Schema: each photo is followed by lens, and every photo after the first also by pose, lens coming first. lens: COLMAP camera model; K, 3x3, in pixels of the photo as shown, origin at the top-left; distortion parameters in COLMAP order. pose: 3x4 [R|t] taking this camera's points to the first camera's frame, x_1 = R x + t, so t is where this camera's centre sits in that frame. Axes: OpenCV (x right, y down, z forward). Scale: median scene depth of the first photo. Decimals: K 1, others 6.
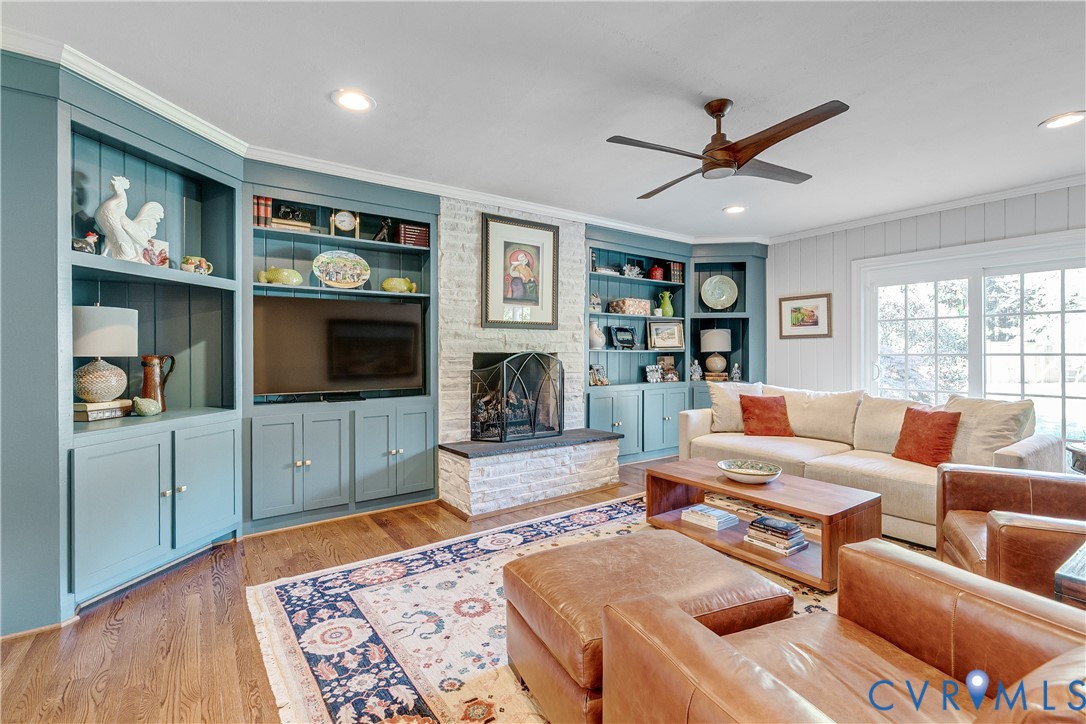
lens RADIAL K [[492.6, 0, 546.7], [0, 492.6, 350.8], [0, 0, 1]] dist [0.008197, -0.001240]
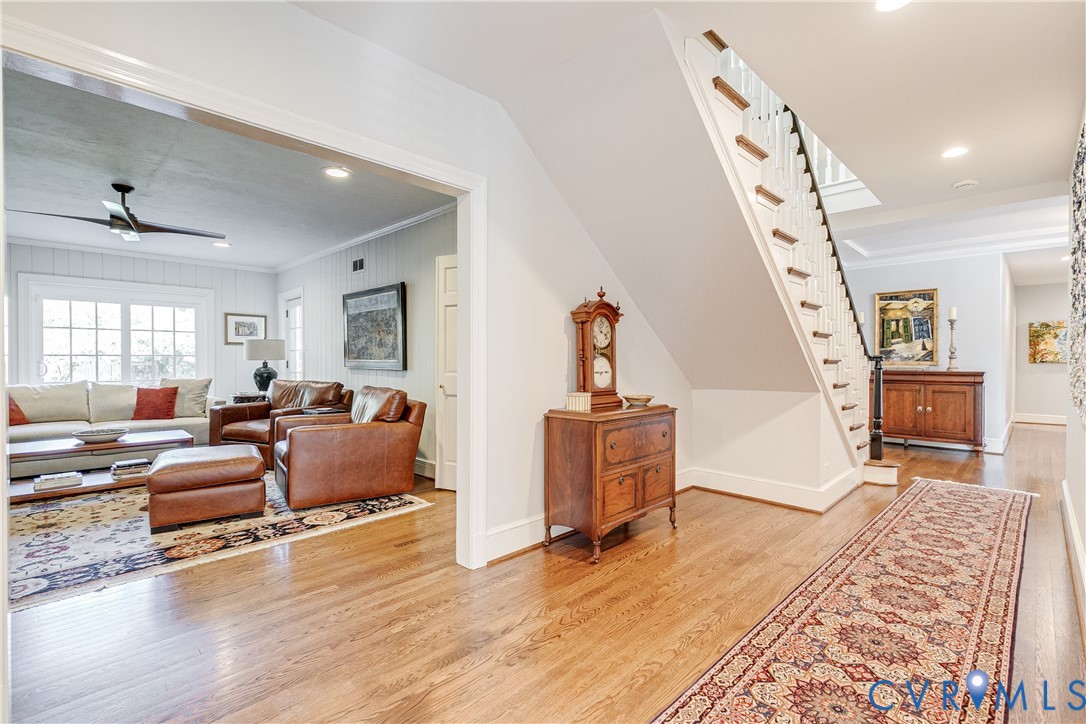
lens RADIAL K [[492.6, 0, 545.5], [0, 492.6, 364.8], [0, 0, 1]] dist [0.008197, -0.001240]
pose [[-0.162555, -0.009059, 0.986658, -0.940276], [-0.004944, 0.999953, 0.008367, 0.019273], [-0.986687, -0.003518, -0.162592, -0.019252]]
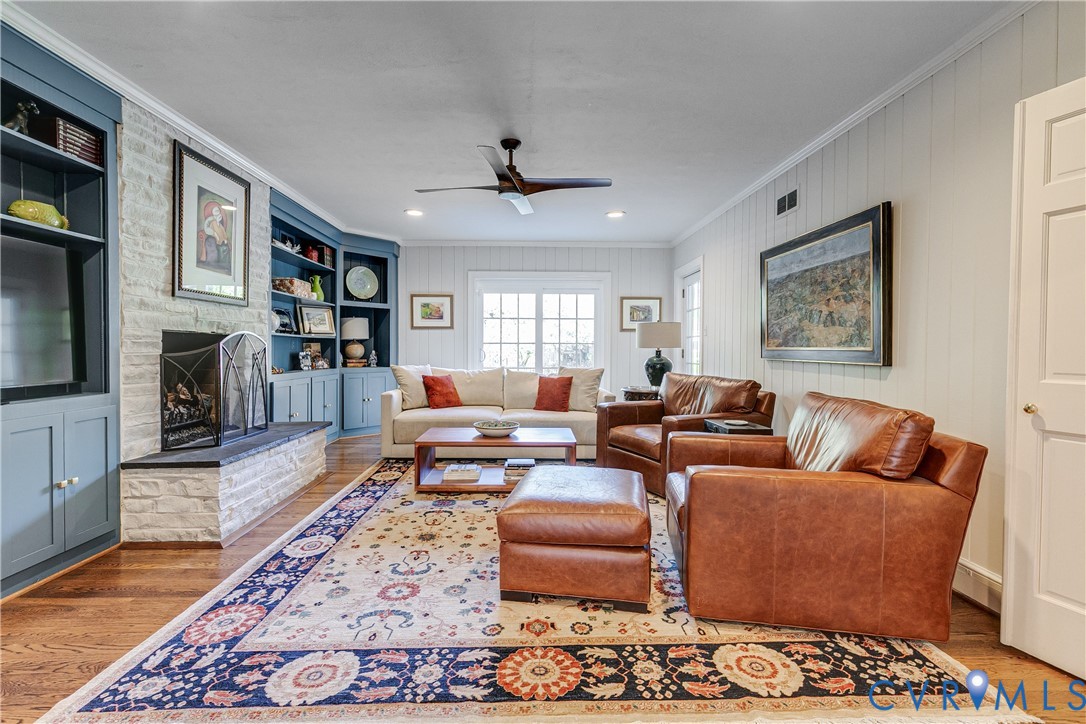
lens RADIAL K [[492.6, 0, 536.8], [0, 492.6, 355.5], [0, 0, 1]] dist [0.008197, -0.001240]
pose [[0.566312, -0.006137, 0.824168, -0.467634], [-0.010520, 0.999837, 0.014674, 0.025981], [-0.824124, -0.016980, 0.566155, 0.144835]]
